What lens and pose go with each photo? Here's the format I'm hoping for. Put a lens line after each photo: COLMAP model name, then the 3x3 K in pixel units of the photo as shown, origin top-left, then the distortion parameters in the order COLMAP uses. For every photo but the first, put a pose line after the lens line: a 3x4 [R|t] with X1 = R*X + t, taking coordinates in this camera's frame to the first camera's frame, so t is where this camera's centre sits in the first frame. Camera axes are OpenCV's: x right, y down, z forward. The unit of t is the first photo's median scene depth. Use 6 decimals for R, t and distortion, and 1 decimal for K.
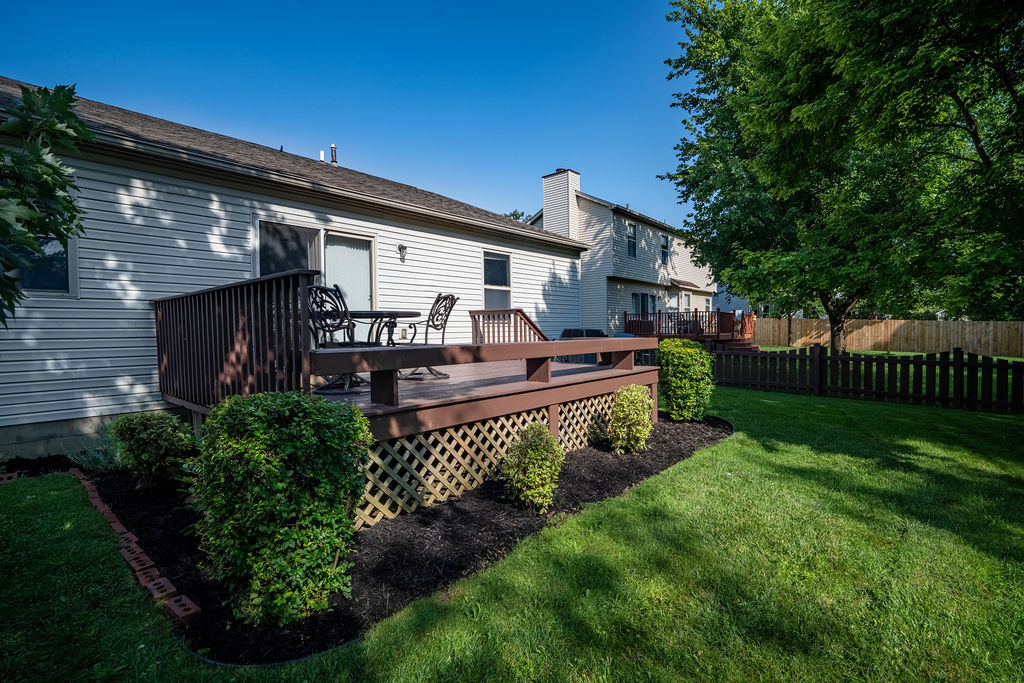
lens RADIAL K [[470.1, 0, 513.1], [0, 470.1, 341.7], [0, 0, 1]] dist [0.000810, -0.001210]
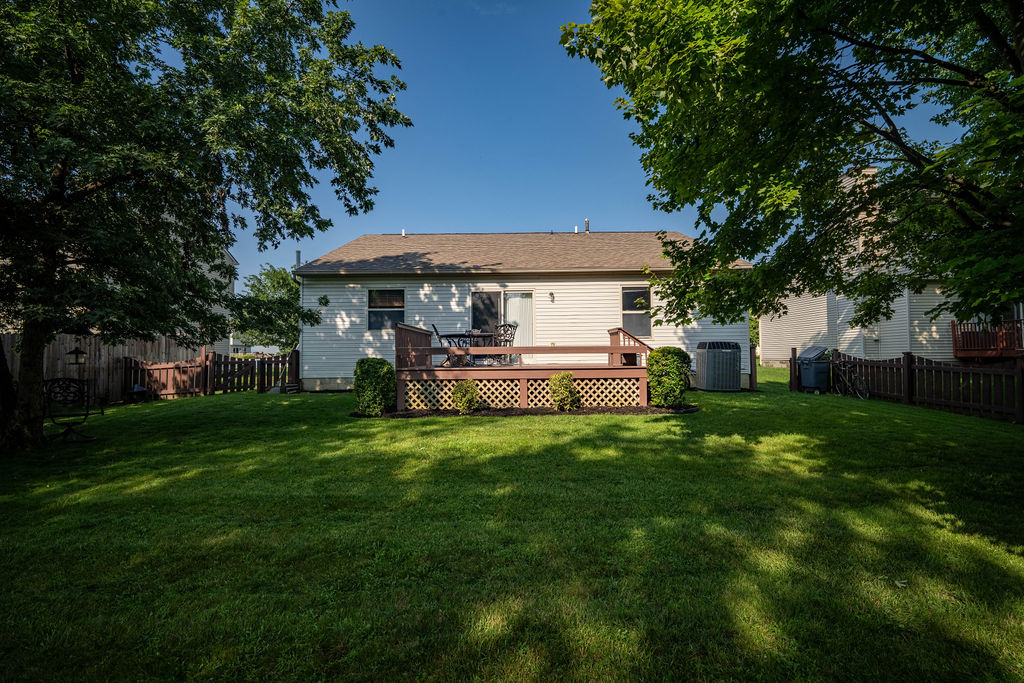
lens RADIAL K [[470.1, 0, 509.8], [0, 470.1, 339.1], [0, 0, 1]] dist [0.000810, -0.001210]
pose [[0.651198, -0.023406, -0.758547, 1.163902], [-0.016362, 0.998859, -0.044868, 0.043778], [0.758732, 0.041629, 0.650072, -0.229304]]
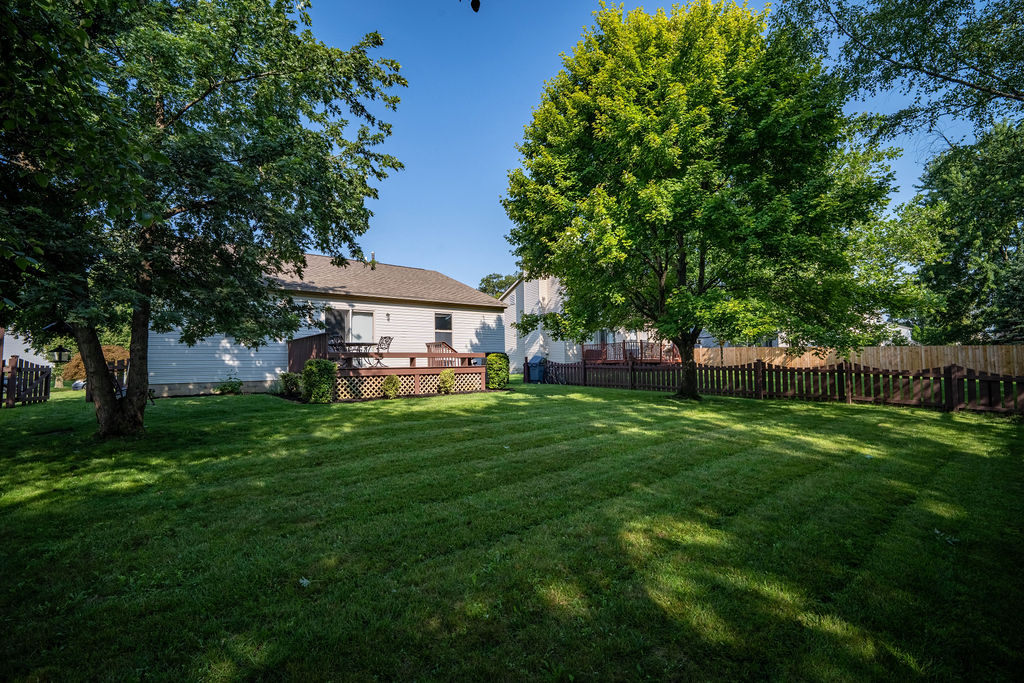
lens RADIAL K [[470.1, 0, 514.0], [0, 470.1, 343.1], [0, 0, 1]] dist [0.000810, -0.001210]
pose [[0.987875, -0.018637, -0.154127, 0.851079], [0.007045, 0.997127, -0.075415, 0.124386], [0.155090, 0.073415, 0.985169, -1.320744]]
